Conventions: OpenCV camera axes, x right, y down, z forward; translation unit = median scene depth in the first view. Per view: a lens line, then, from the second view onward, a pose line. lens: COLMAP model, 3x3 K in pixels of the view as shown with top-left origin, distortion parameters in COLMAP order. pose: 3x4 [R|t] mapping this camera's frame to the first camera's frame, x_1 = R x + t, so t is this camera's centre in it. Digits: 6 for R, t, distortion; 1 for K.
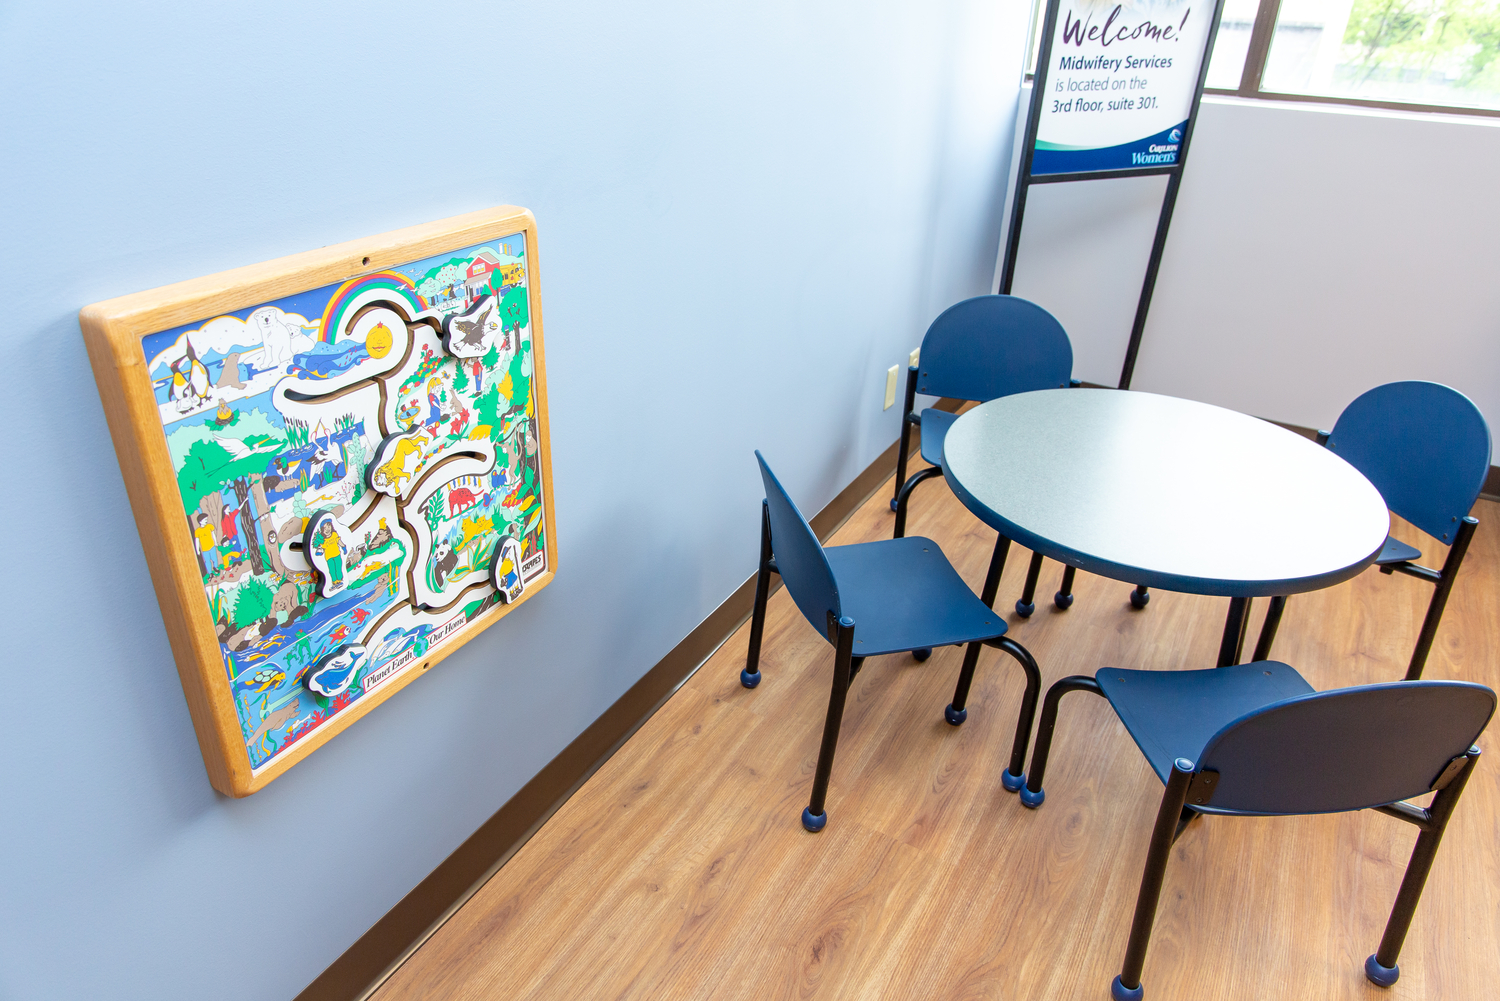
lens RADIAL K [[1006.7, 0, 749.5], [0, 1006.7, 500.1], [0, 0, 1]] dist [0.003355, -0.004361]
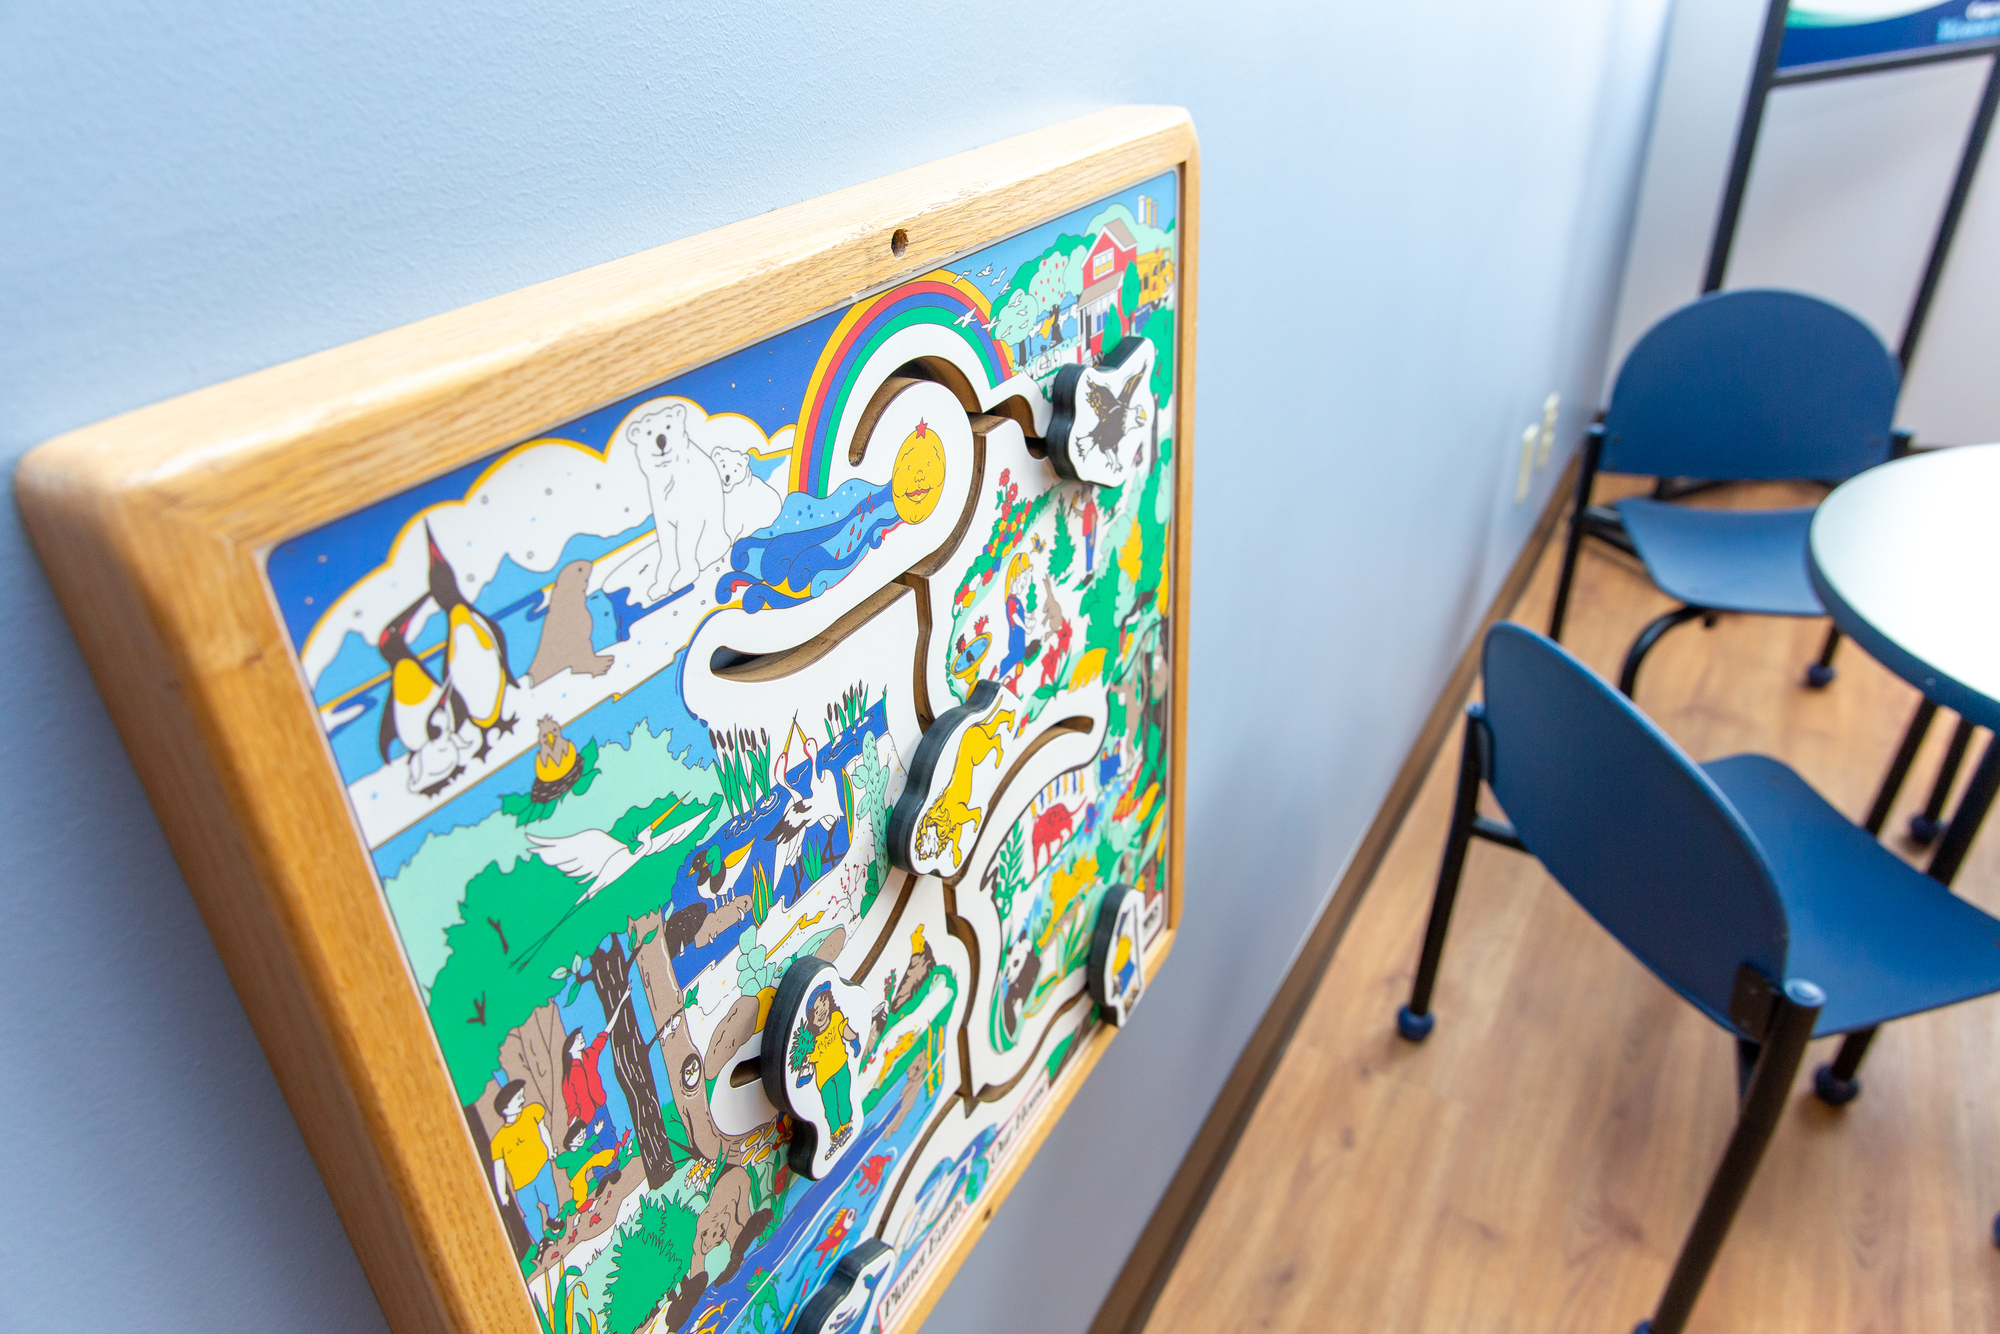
lens RADIAL K [[1342.2, 0, 1001.3], [0, 1342.2, 667.3], [0, 0, 1]] dist [0.003355, -0.004361]
pose [[0.994914, -0.064356, -0.077493, -0.307355], [0.066628, 0.997410, 0.027097, -0.100871], [0.075549, -0.032123, 0.996625, 0.526988]]
